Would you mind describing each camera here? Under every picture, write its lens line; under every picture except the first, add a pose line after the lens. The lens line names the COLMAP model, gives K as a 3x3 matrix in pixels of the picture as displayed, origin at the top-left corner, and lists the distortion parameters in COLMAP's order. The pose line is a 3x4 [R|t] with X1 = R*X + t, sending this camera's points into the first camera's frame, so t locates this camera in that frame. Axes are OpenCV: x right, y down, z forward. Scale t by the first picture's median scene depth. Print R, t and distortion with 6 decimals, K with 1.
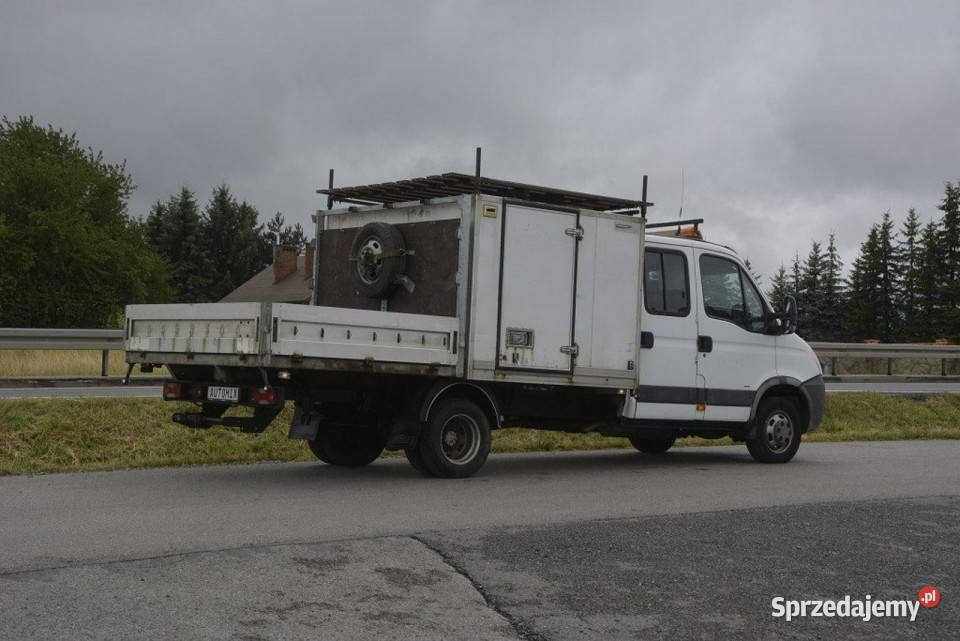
lens RADIAL K [[1562.9, 0, 480.0], [0, 1562.9, 320.5], [0, 0, 1]] dist [0.327234, 0.047518]
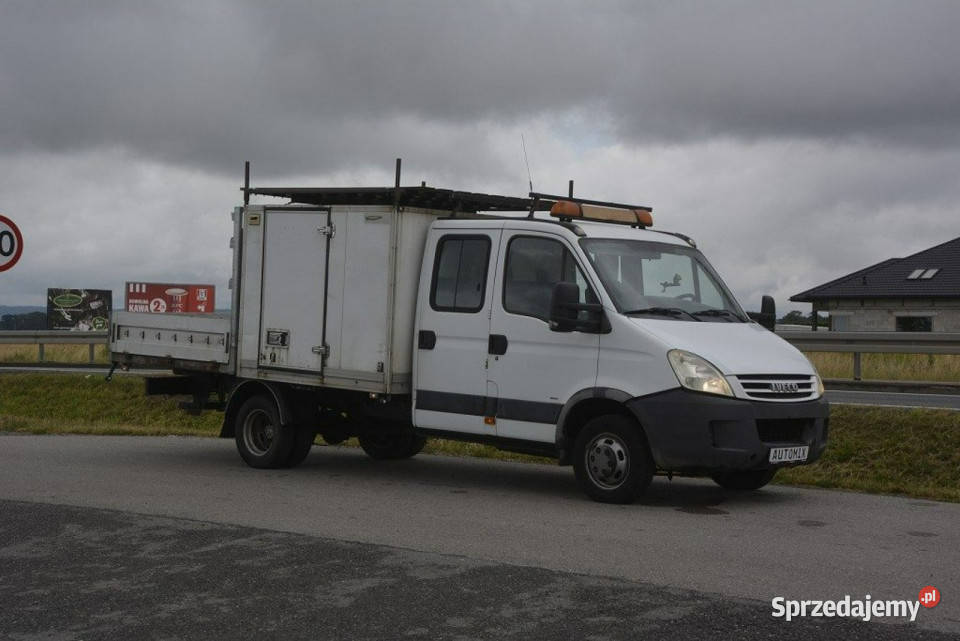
lens RADIAL K [[1675.2, 0, 477.8], [0, 1675.2, 330.9], [0, 0, 1]] dist [0.405329, 0.178924]
pose [[0.144680, -0.011186, -0.989415, 1.137469], [0.008089, 0.999916, -0.010122, 0.018383], [0.989445, -0.006539, 0.144758, 0.959908]]
